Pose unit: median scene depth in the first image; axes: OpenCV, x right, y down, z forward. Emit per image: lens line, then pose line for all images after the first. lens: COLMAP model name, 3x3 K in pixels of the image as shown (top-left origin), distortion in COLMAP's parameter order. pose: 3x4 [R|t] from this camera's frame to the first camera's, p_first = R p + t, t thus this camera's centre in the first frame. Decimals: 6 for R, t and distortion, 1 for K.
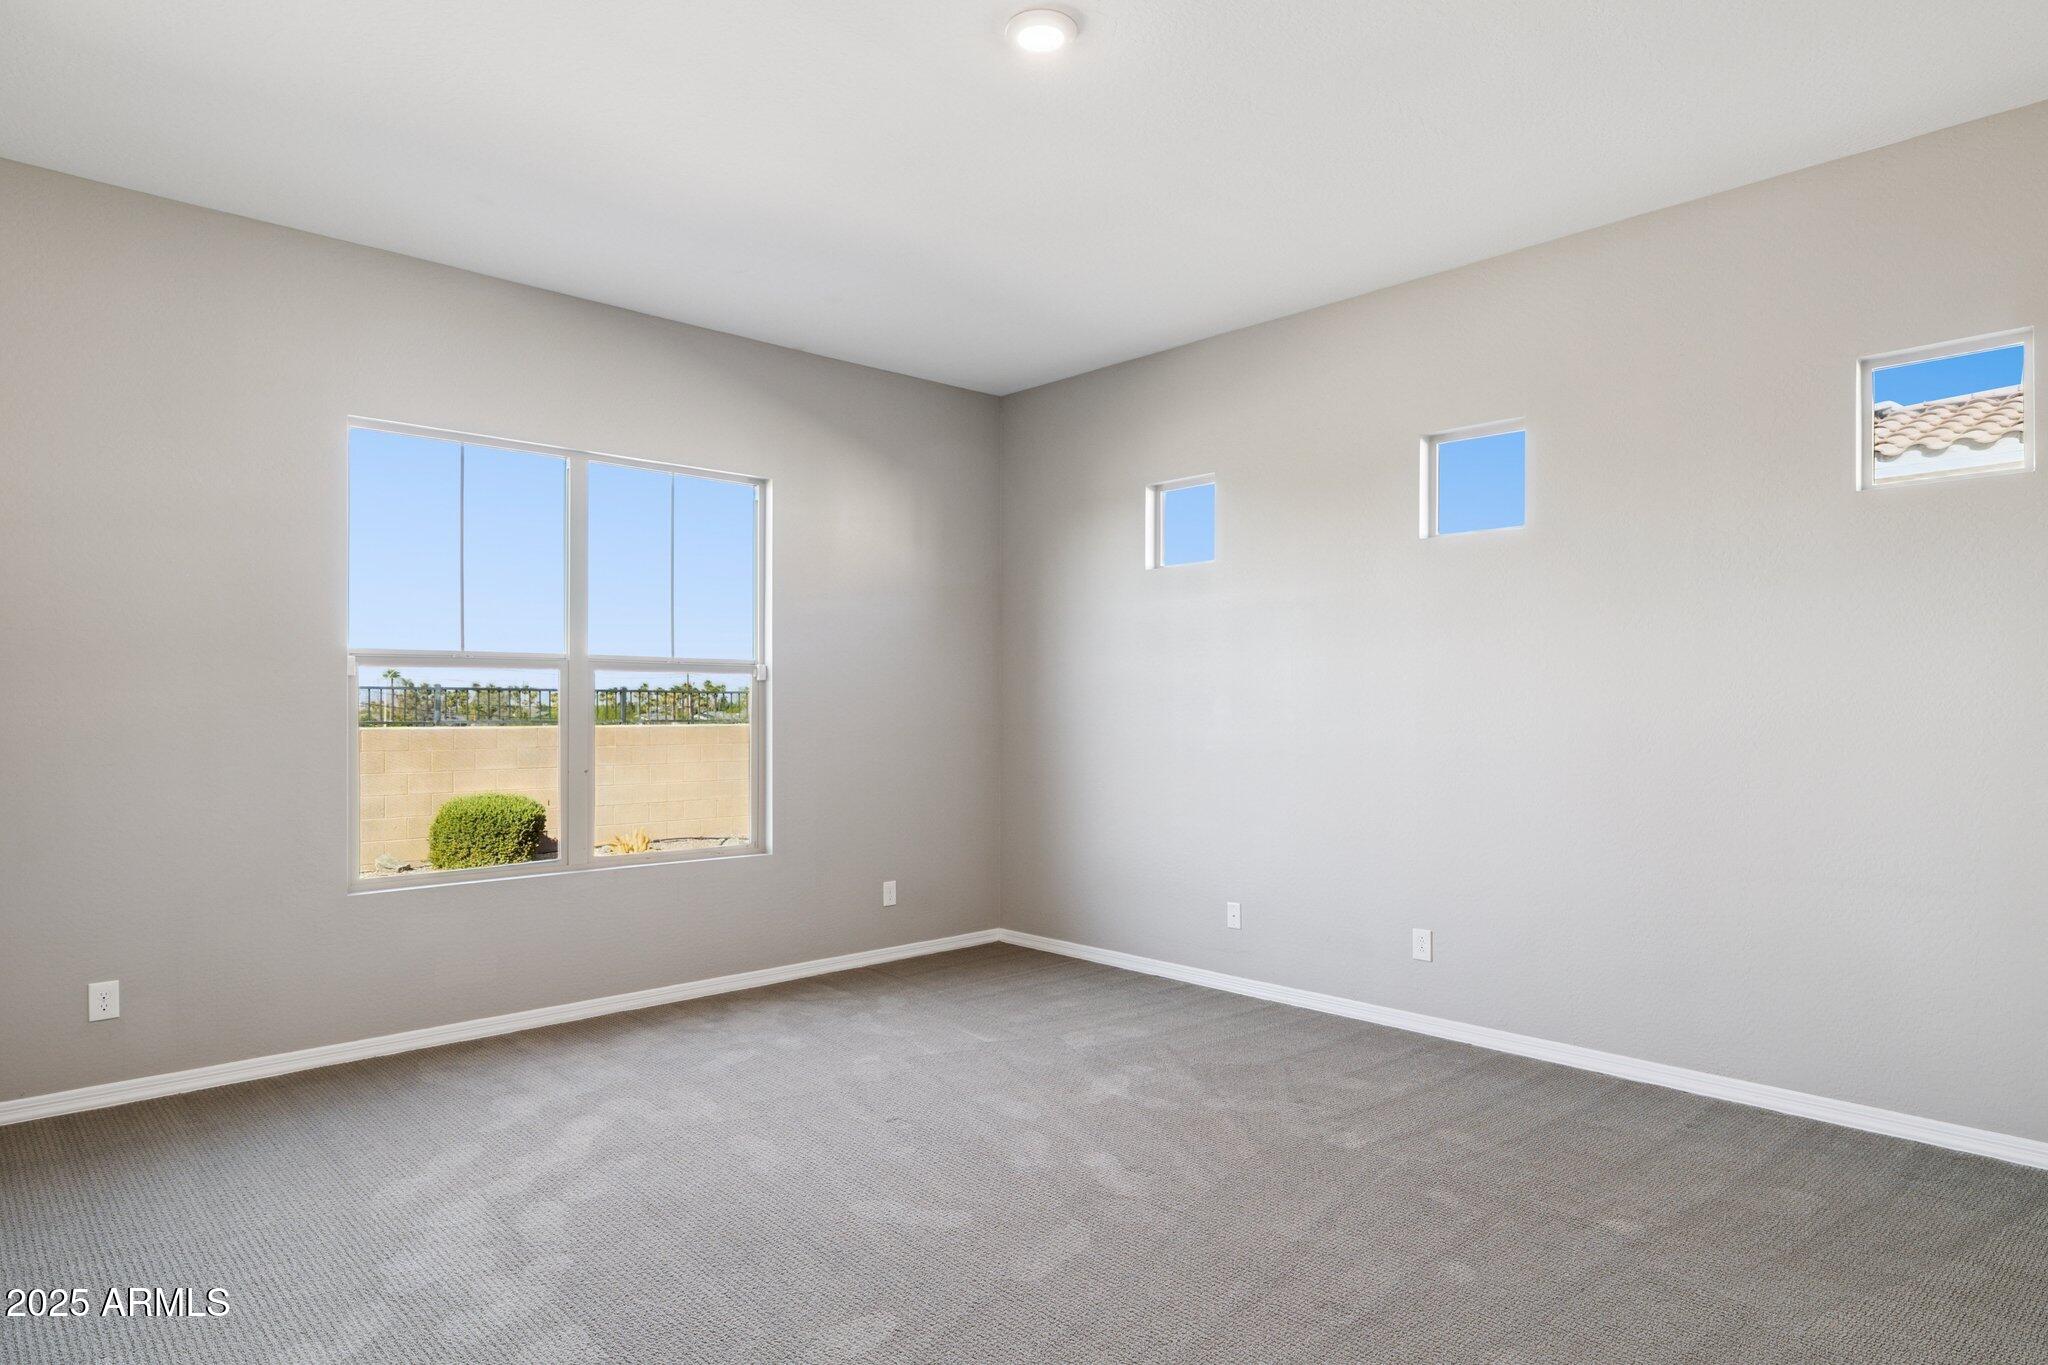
lens RADIAL K [[1163.3, 0, 1022.9], [0, 1163.3, 682.6], [0, 0, 1]] dist [-0.031214, 0.001163]
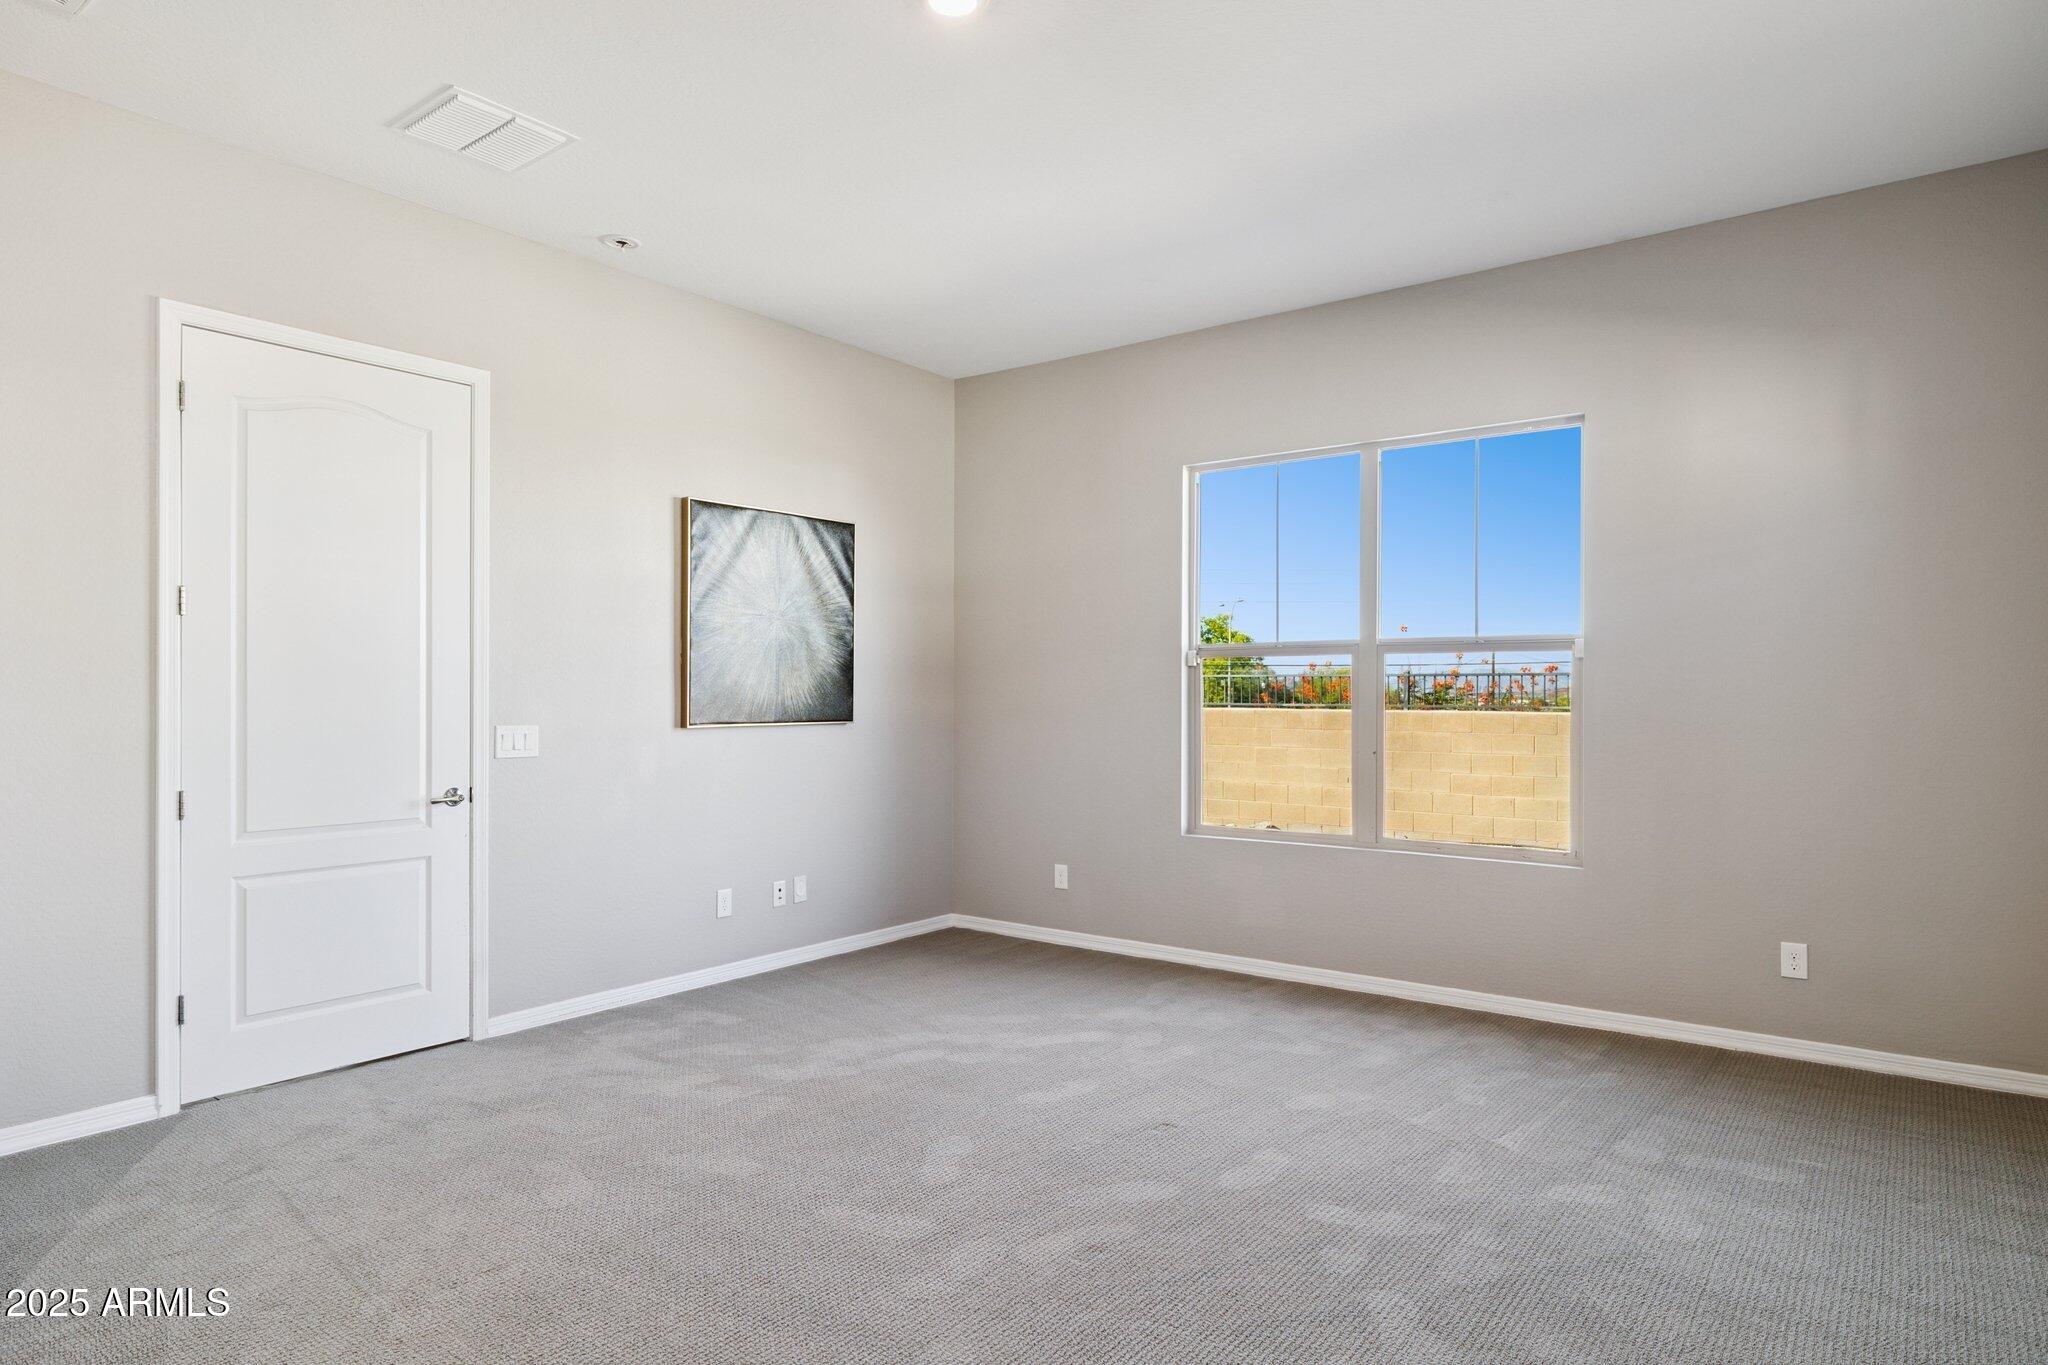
lens RADIAL K [[1163.3, 0, 1021.5], [0, 1163.3, 685.2], [0, 0, 1]] dist [-0.031214, 0.001163]
pose [[0.178895, 0.003979, -0.983860, 0.586865], [0.018821, 0.999795, 0.007466, 0.002615], [0.983688, -0.019853, 0.178783, 0.519038]]
